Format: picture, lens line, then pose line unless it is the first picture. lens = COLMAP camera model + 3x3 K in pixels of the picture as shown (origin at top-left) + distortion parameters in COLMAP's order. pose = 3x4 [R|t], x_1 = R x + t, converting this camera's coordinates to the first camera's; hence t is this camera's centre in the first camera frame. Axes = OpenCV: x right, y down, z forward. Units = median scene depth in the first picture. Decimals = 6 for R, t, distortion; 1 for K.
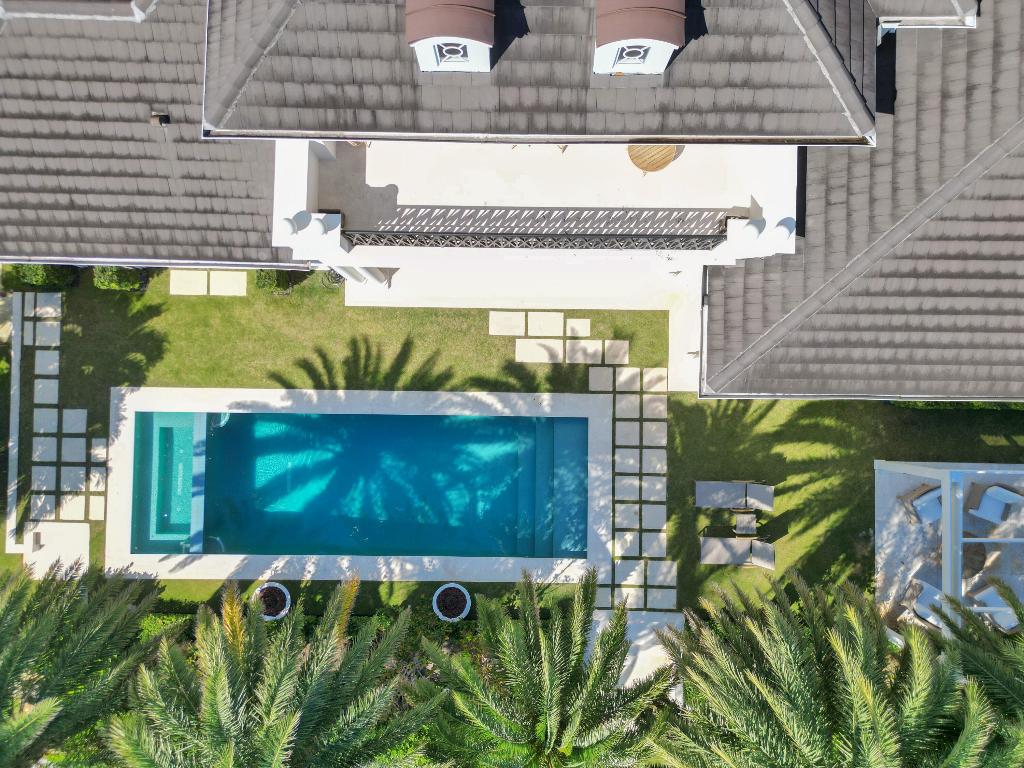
lens RADIAL K [[729.8, 0, 512.0], [0, 729.8, 384.0], [0, 0, 1]] dist [0.060797, -0.048334]
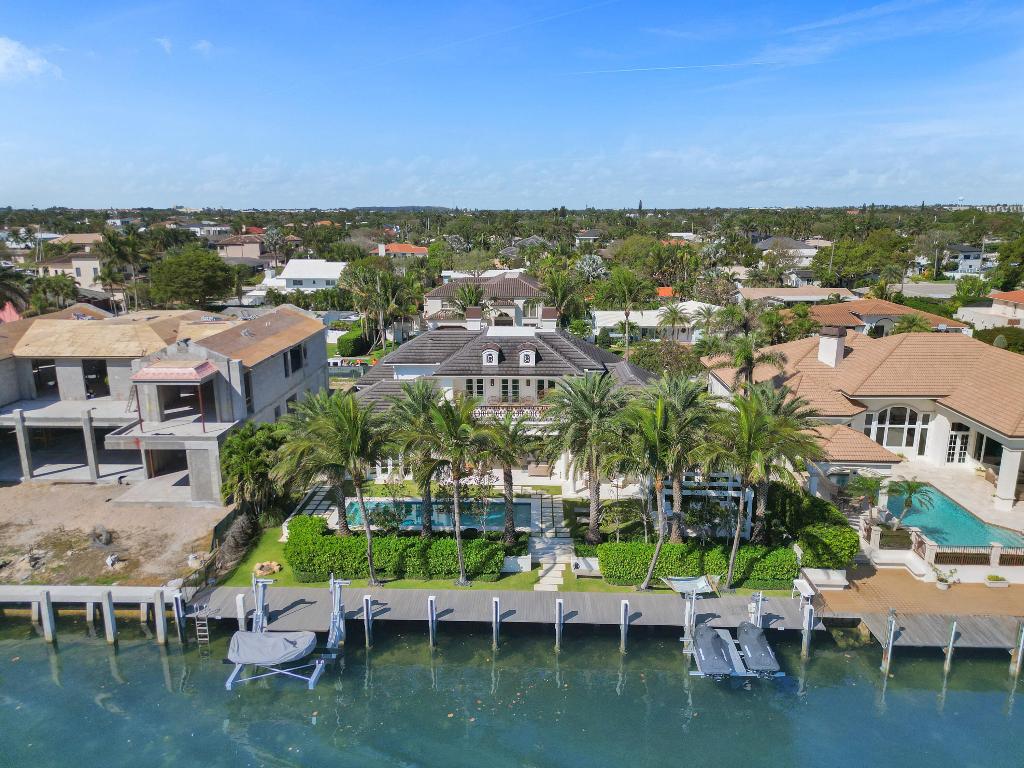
lens RADIAL K [[729.8, 0, 512.0], [0, 729.8, 384.0], [0, 0, 1]] dist [0.060797, -0.048334]
pose [[0.999719, 0.003588, -0.023426, 0.096661], [-0.023582, 0.249116, -0.968186, 2.347197], [0.002362, 0.968467, 0.249131, -0.007122]]
